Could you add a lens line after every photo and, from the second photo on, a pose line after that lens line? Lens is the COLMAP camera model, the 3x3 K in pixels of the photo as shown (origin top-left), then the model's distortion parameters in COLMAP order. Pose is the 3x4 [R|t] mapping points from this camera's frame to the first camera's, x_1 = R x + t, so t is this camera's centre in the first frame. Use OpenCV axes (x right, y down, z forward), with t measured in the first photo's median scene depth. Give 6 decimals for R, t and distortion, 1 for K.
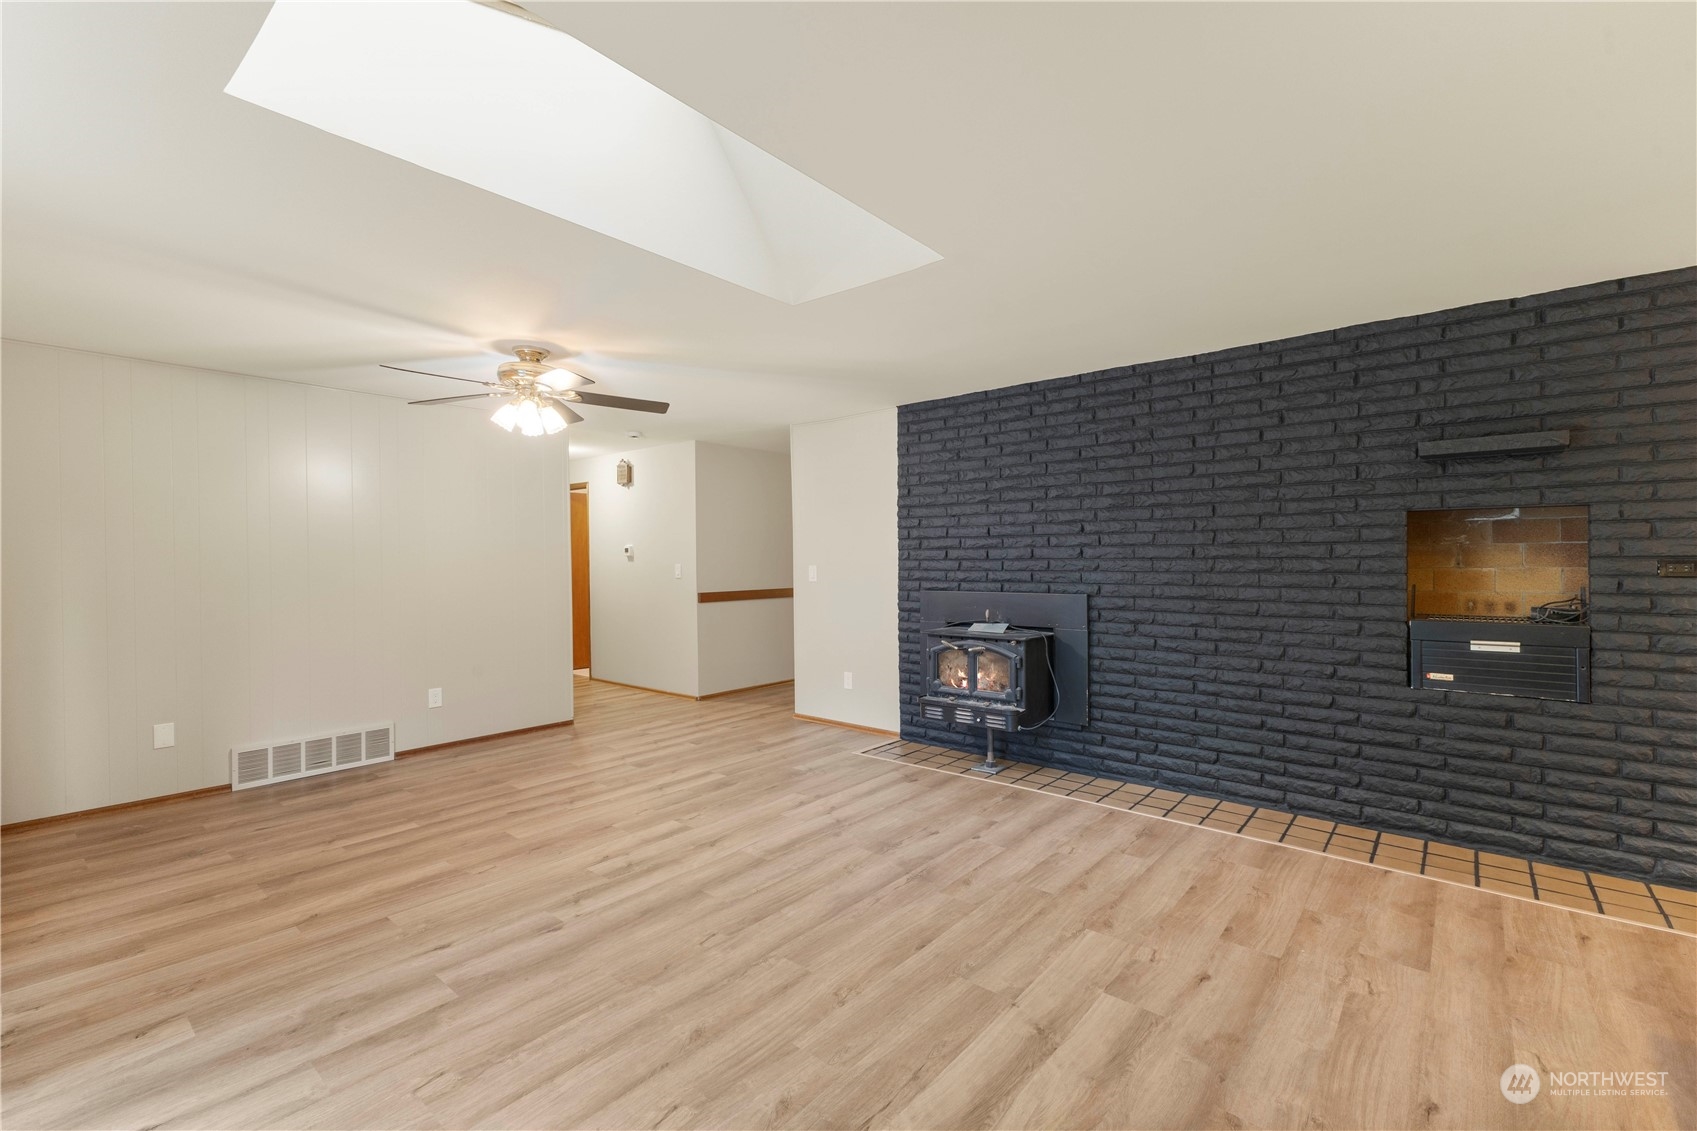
lens RADIAL K [[737.5, 0, 855.2], [0, 737.5, 563.7], [0, 0, 1]] dist [0.012530, -0.000011]
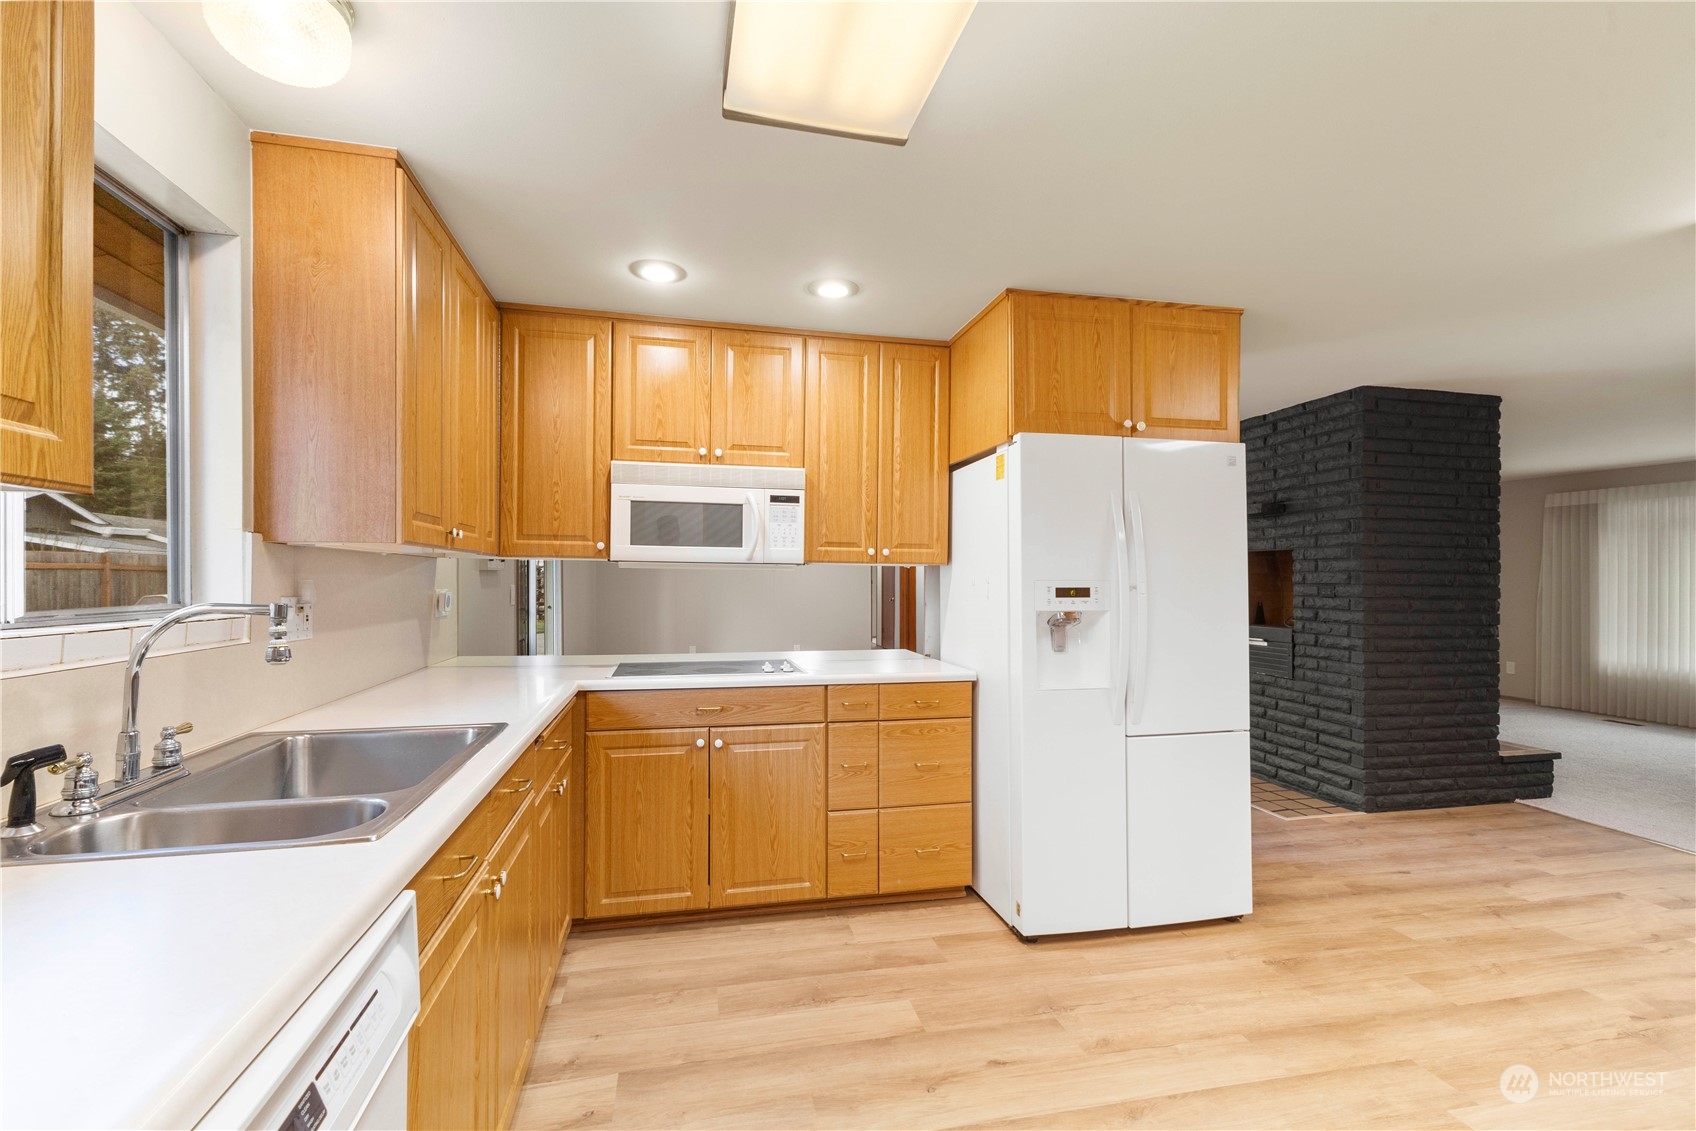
lens RADIAL K [[743.0, 0, 838.9], [0, 743.0, 571.7], [0, 0, 1]] dist [0.003421, -0.000472]
pose [[0.781879, 0.005378, -0.623407, 0.920906], [-0.015175, 0.999831, -0.010407, -0.002325], [0.623245, 0.017597, 0.781828, -0.589940]]
